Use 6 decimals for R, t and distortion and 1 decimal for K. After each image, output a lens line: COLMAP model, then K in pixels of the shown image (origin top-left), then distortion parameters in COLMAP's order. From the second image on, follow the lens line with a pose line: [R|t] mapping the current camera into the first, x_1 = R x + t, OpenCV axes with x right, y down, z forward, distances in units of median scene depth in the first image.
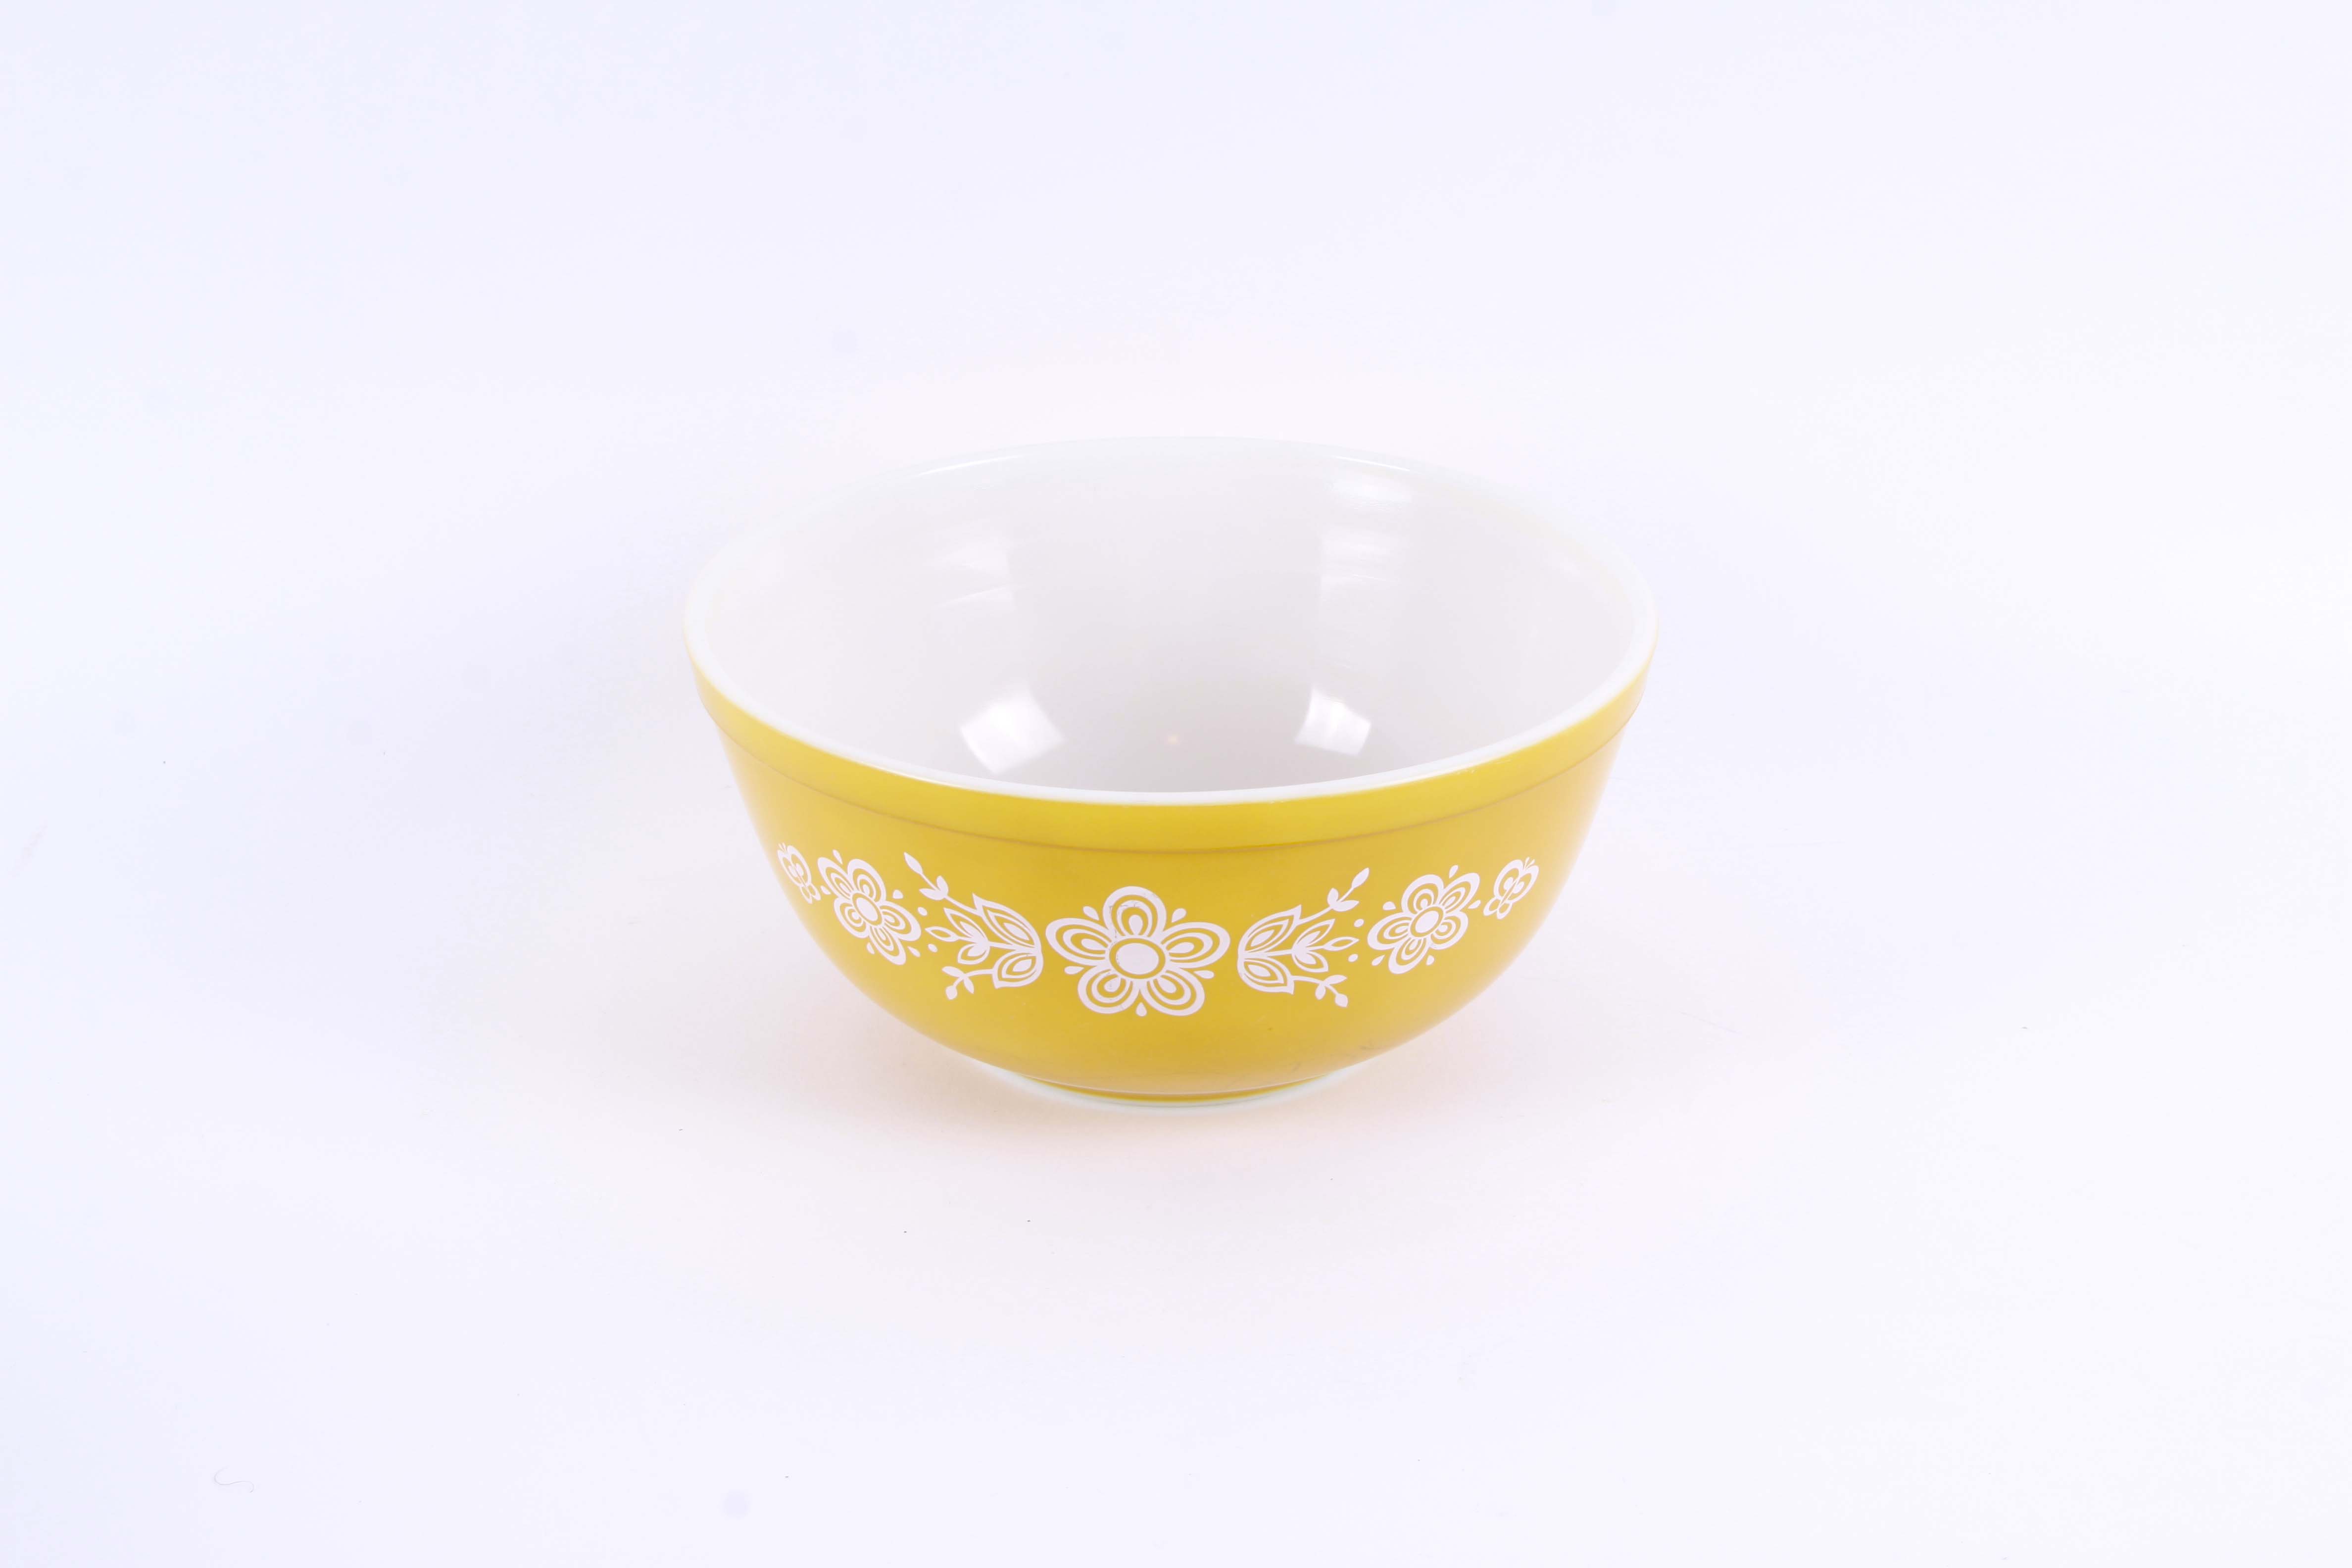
lens RADIAL K [[4383.8, 0, 1175.8], [0, 4383.8, 785.1], [0, 0, 1]] dist [-0.012660, 0.000000]
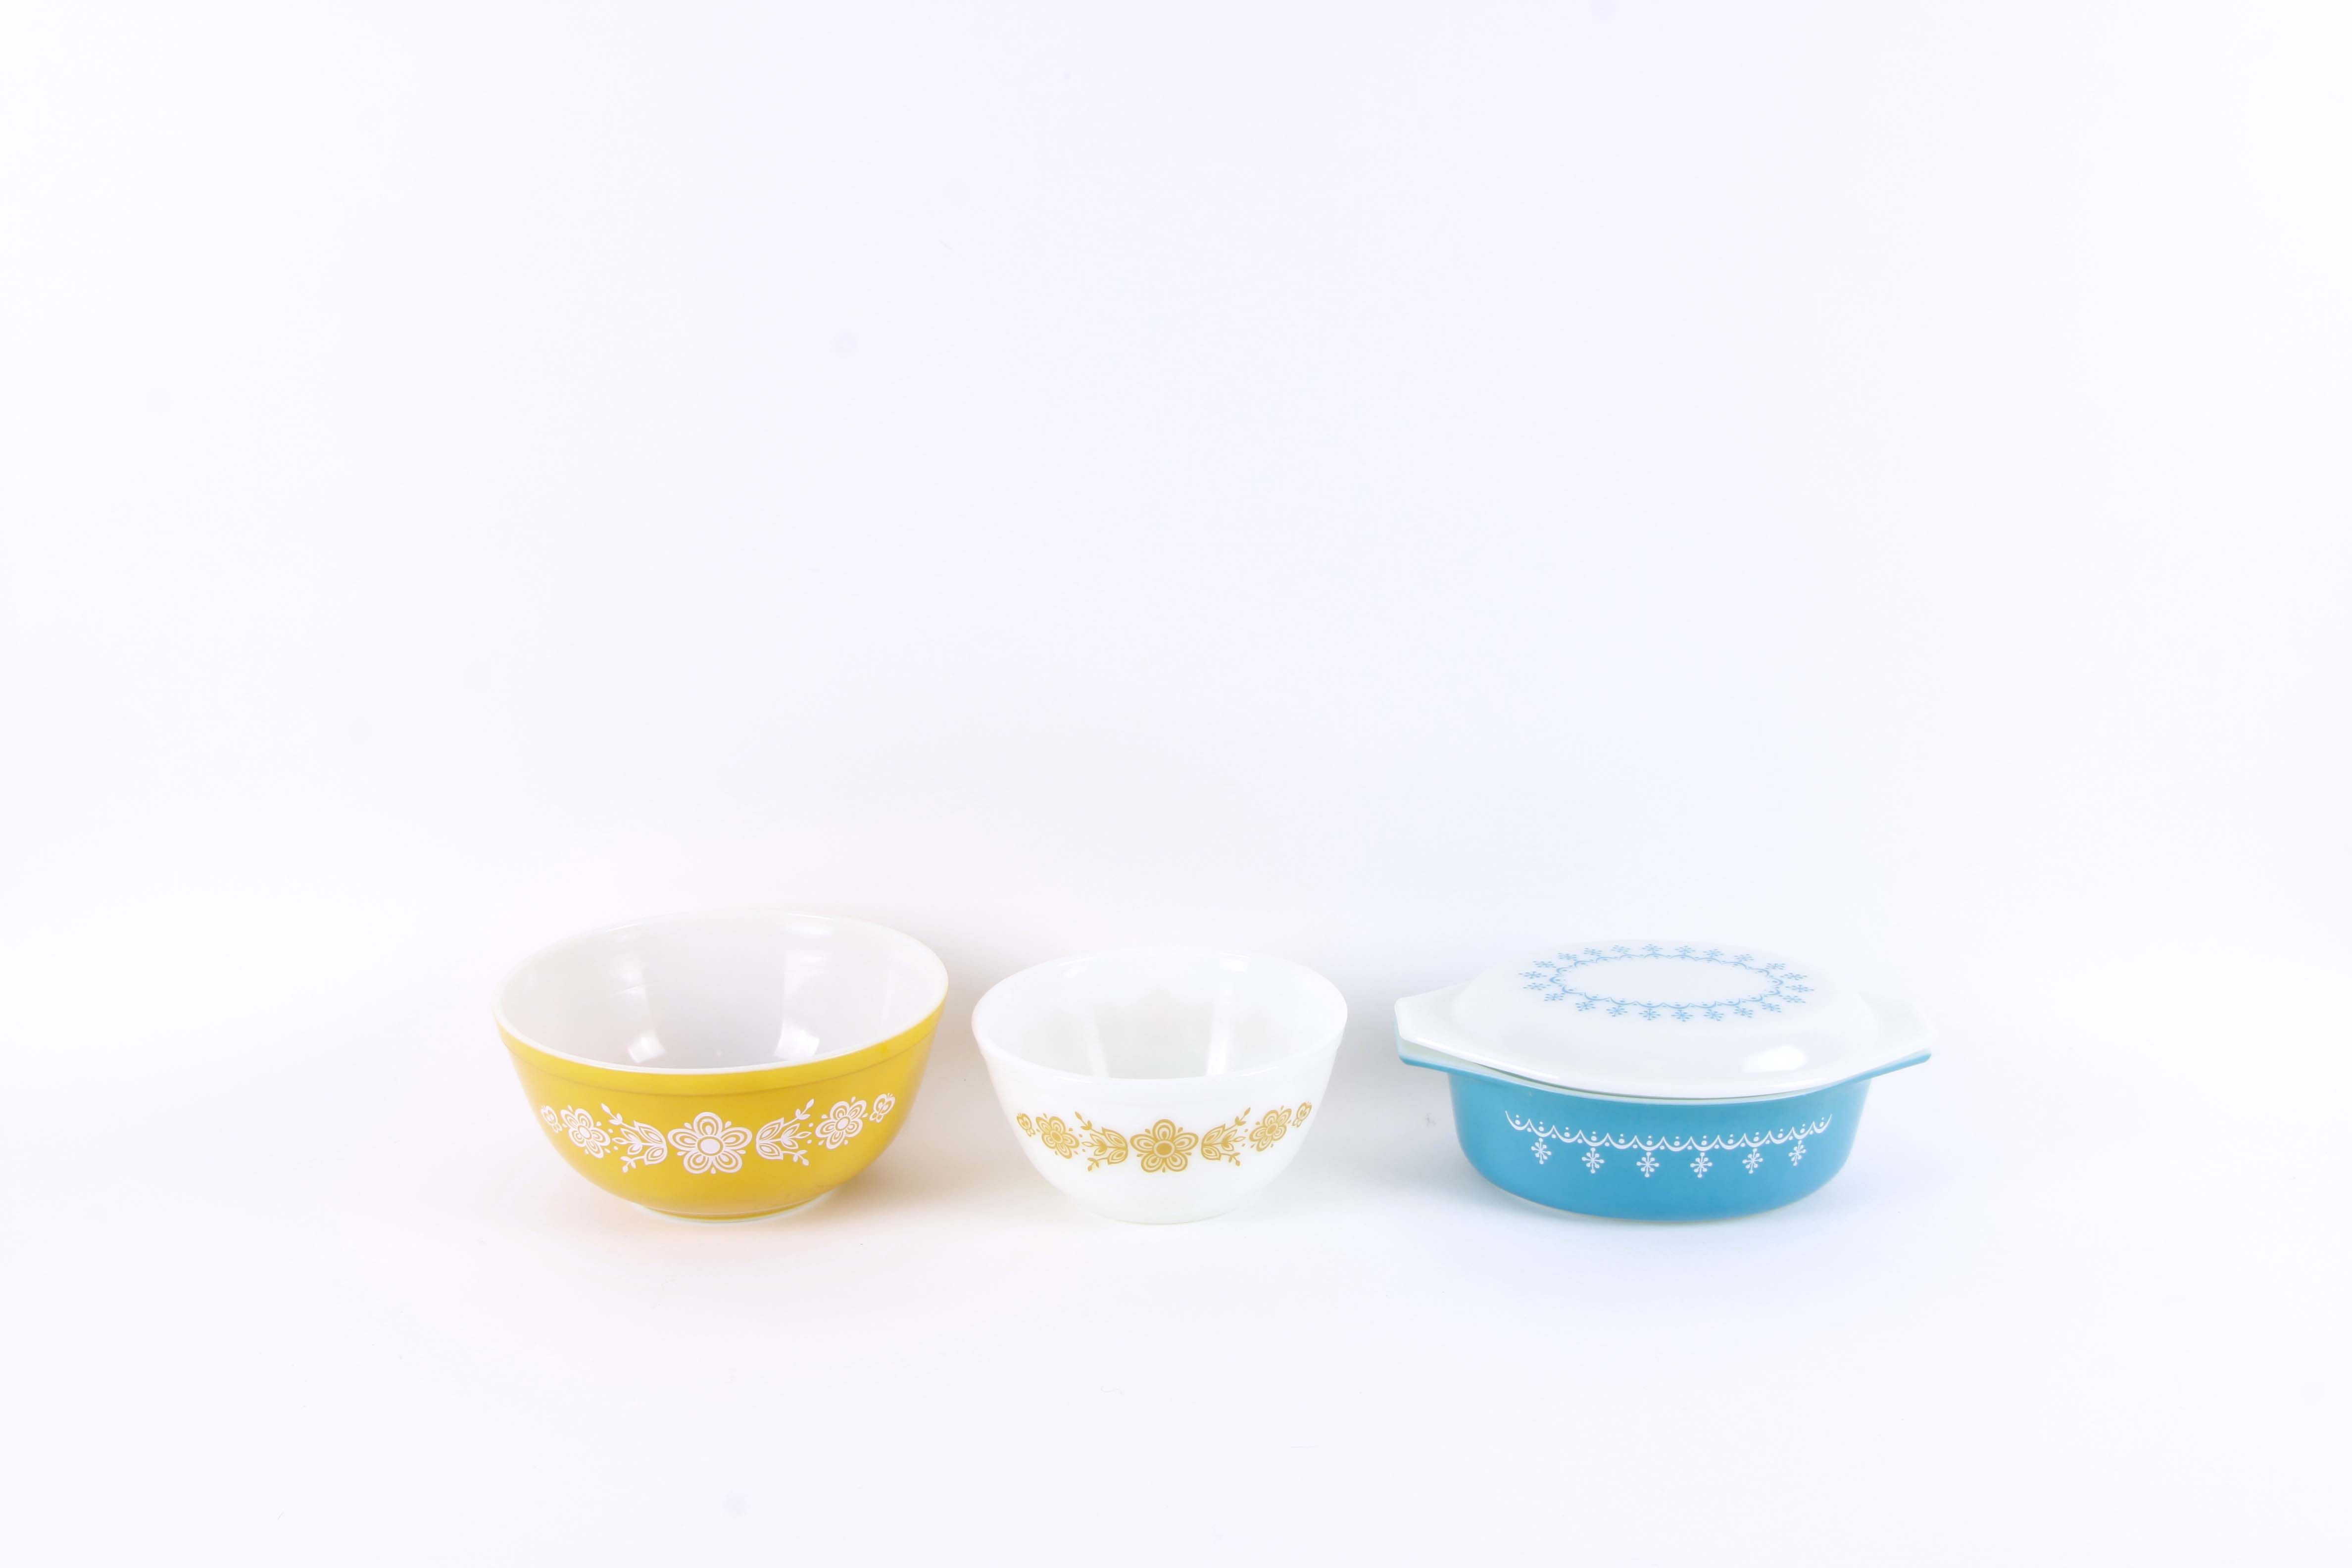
lens RADIAL K [[3128.3, 0, 1187.6], [0, 3128.3, 789.1], [0, 0, 1]] dist [-0.023876, 0.000000]
pose [[0.989743, -0.040854, 0.136890, 0.020854], [0.055862, 0.992618, -0.107654, 0.043616], [-0.131481, 0.114197, 0.984719, -0.595691]]
